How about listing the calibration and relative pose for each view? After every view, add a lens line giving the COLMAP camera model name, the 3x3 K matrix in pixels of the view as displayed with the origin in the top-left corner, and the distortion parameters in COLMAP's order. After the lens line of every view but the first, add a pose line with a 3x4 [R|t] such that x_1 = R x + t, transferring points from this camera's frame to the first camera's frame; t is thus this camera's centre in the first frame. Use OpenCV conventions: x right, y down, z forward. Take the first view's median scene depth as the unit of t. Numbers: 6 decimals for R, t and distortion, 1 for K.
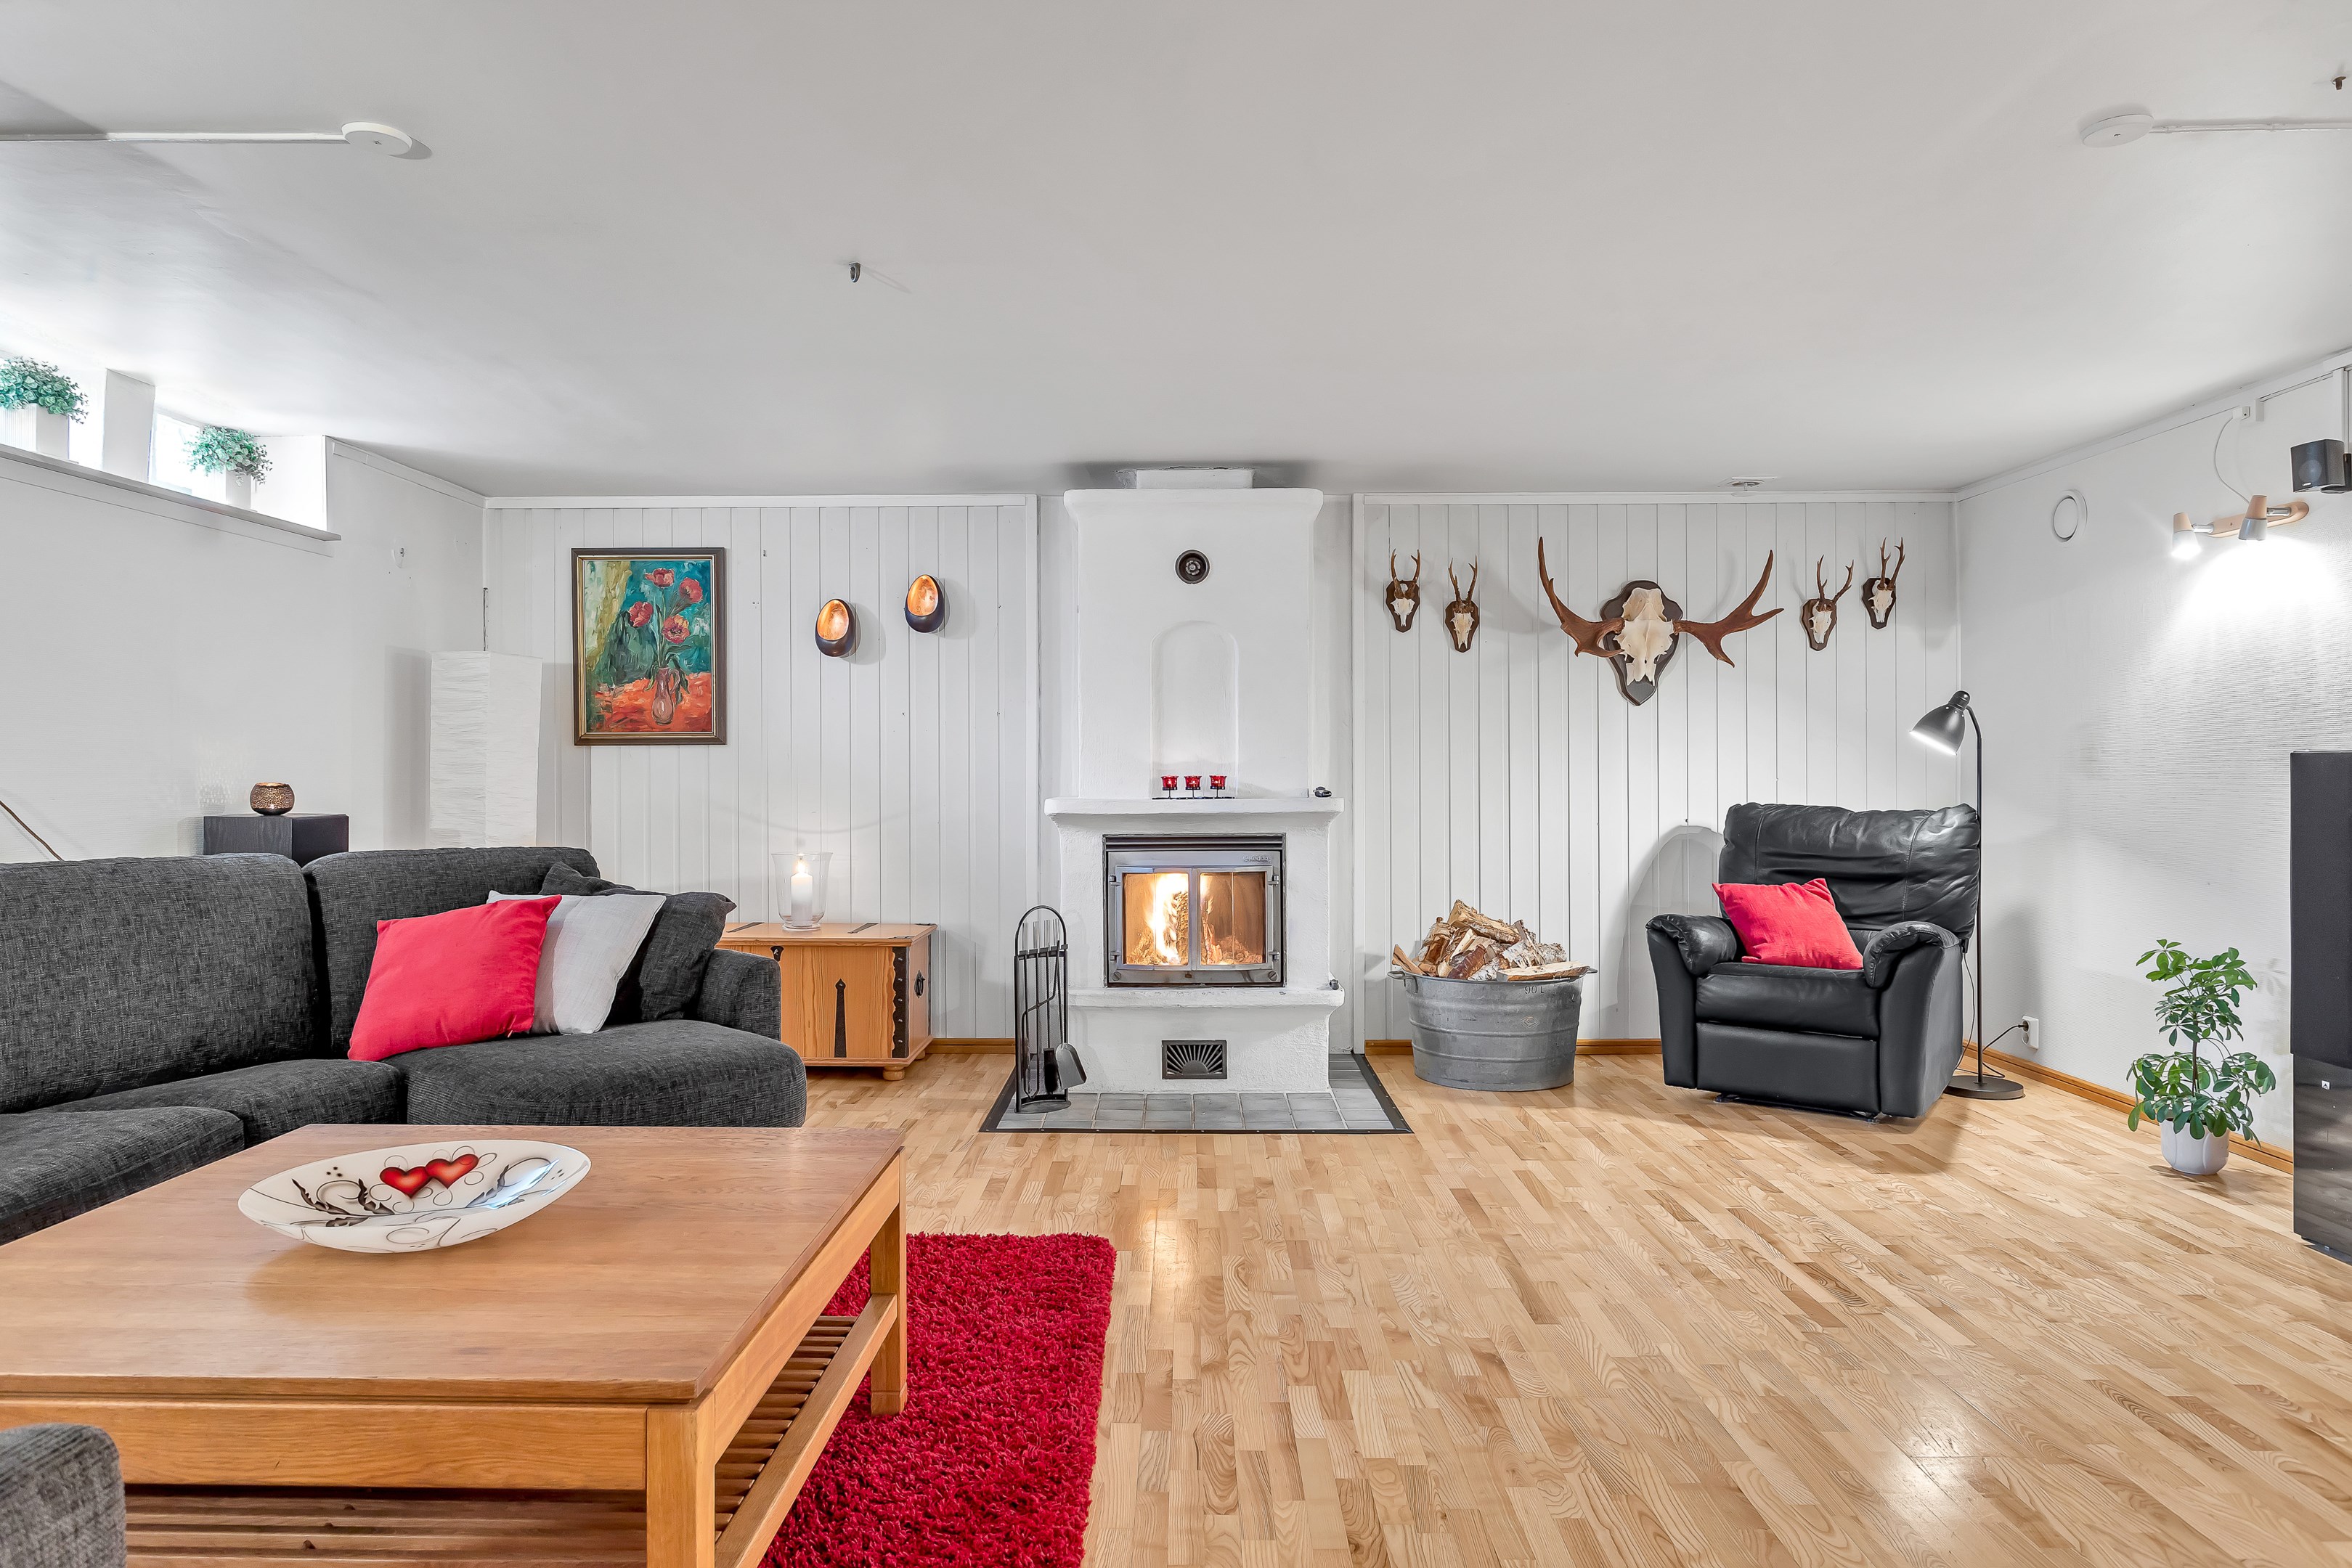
lens RADIAL K [[1436.1, 0, 1176.0], [0, 1436.1, 784.0], [0, 0, 1]] dist [-0.000177, -0.000148]
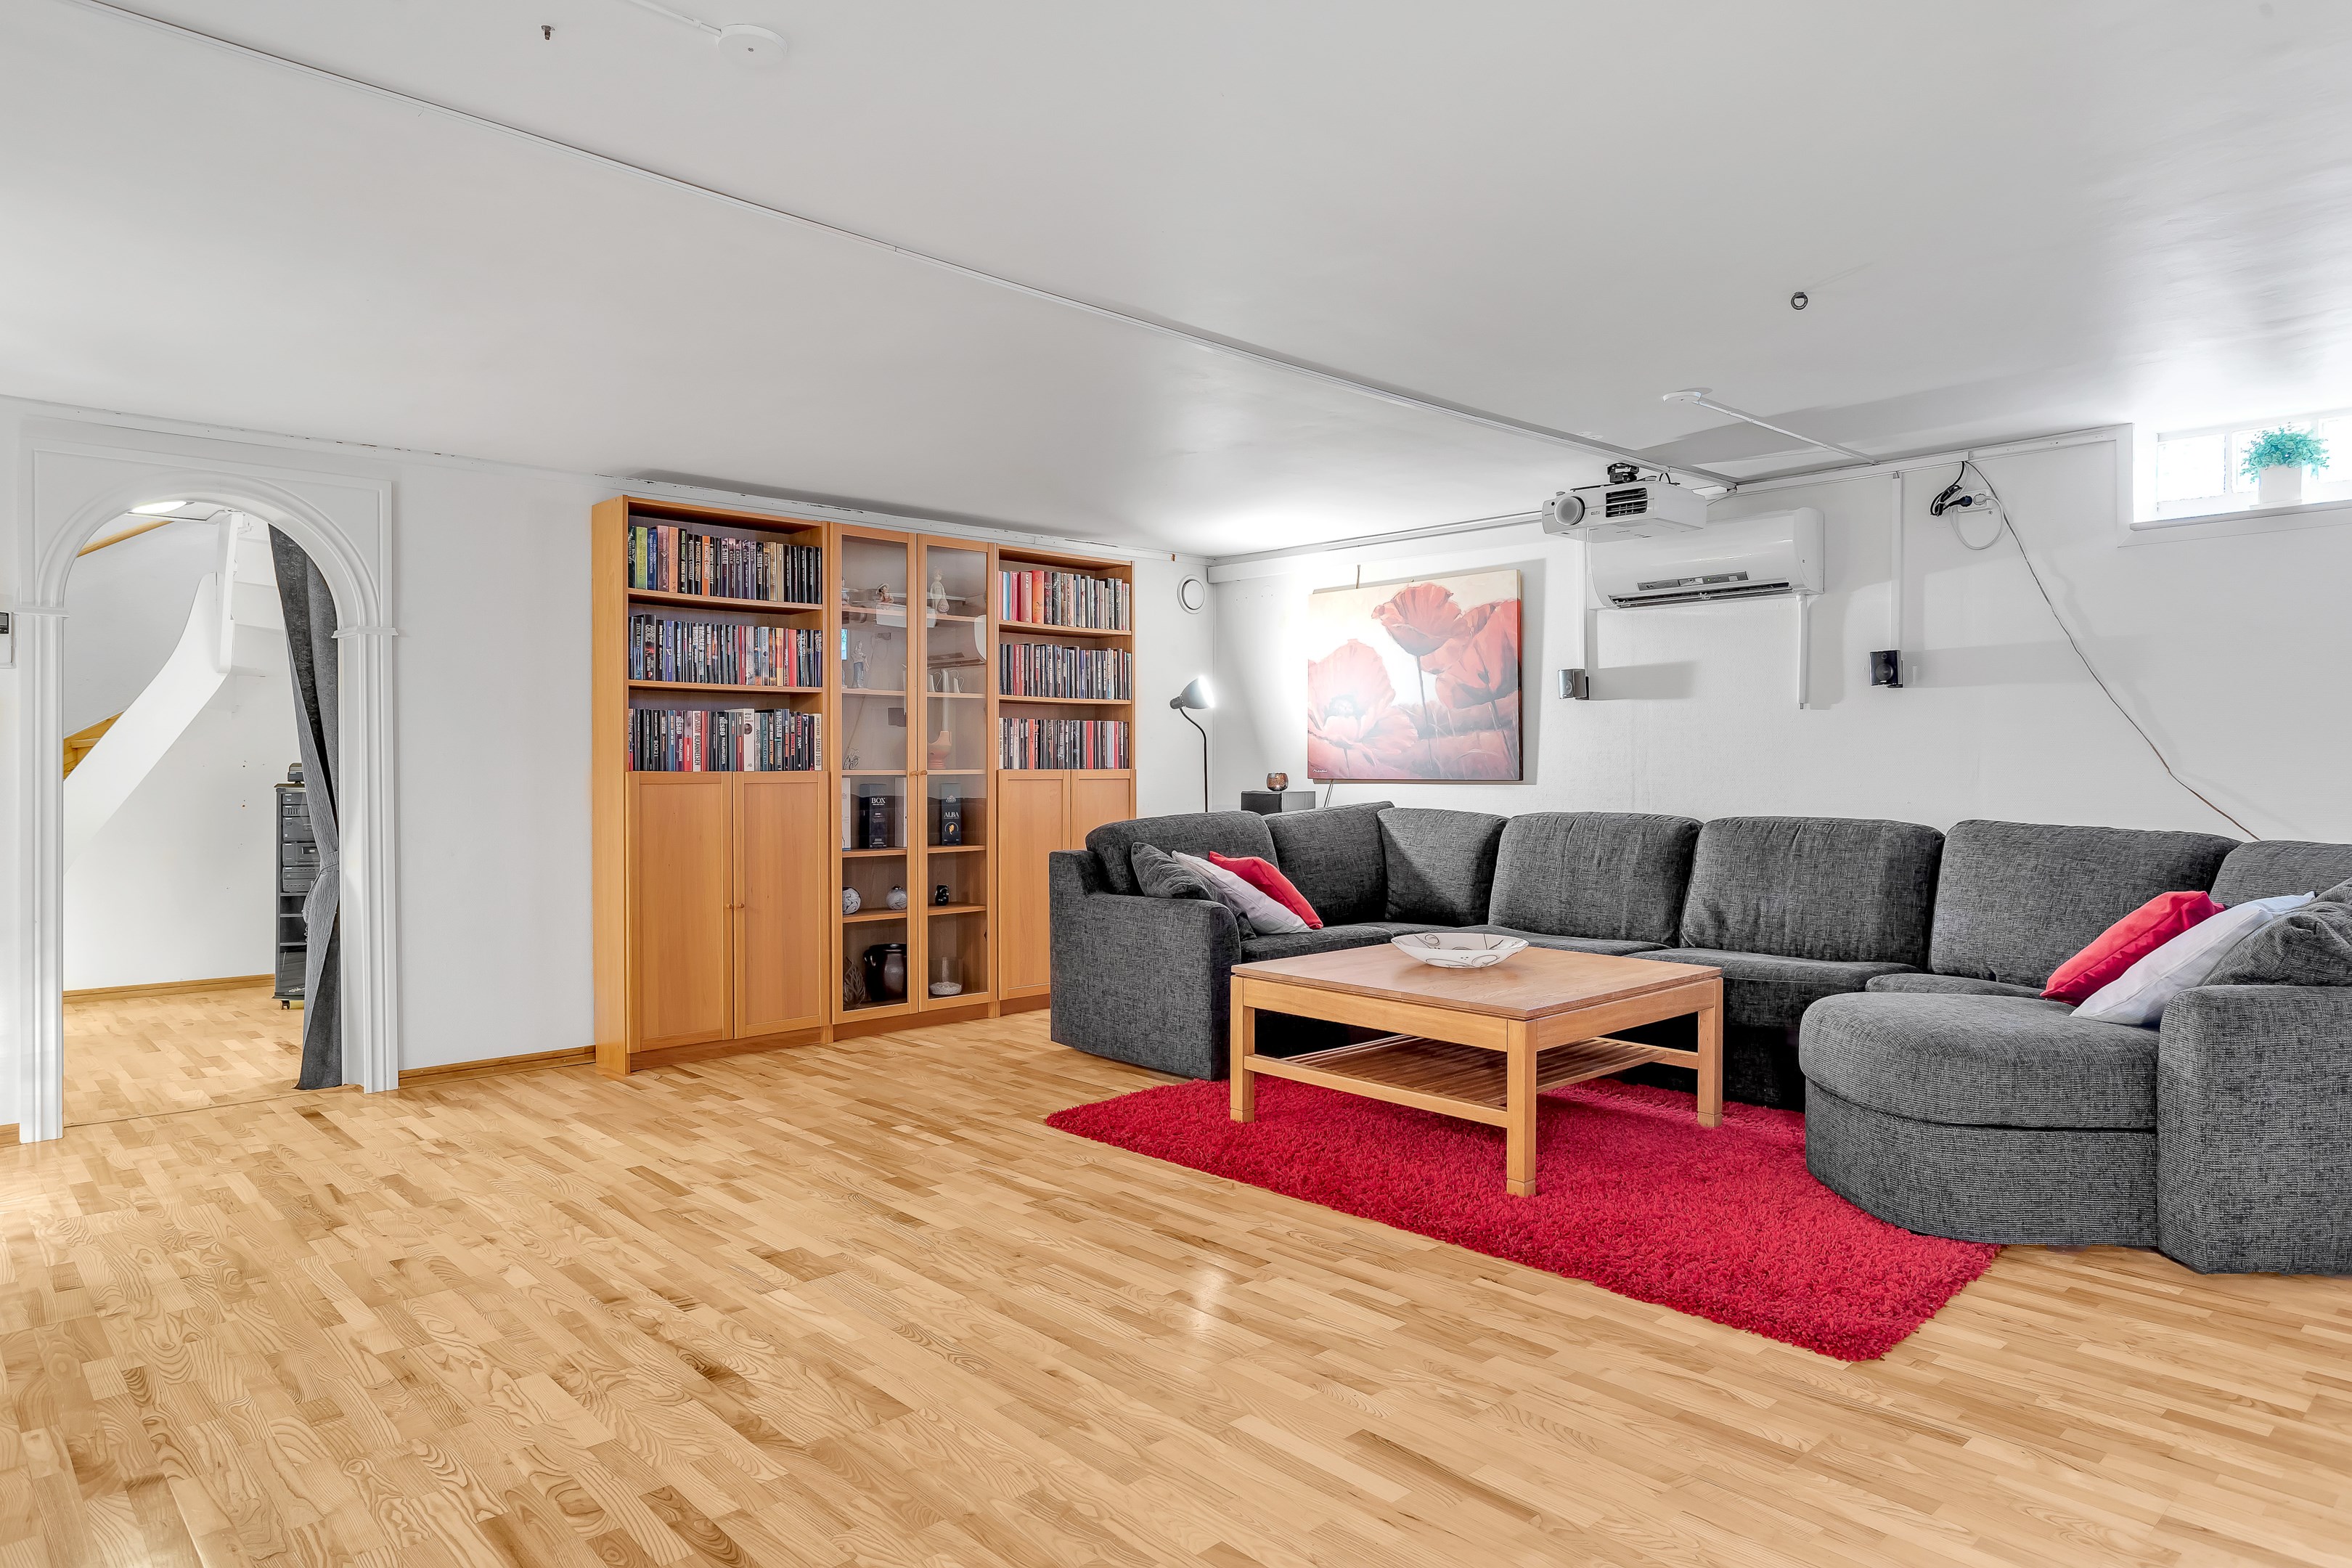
lens RADIAL K [[1429.5, 0, 1176.0], [0, 1429.5, 784.0], [0, 0, 1]] dist [0.000353, 0.000102]
pose [[-0.725052, 0.012994, -0.688572, 0.525191], [0.011824, 0.999909, 0.006418, -0.001480], [0.688593, -0.003488, -0.725140, 0.896795]]
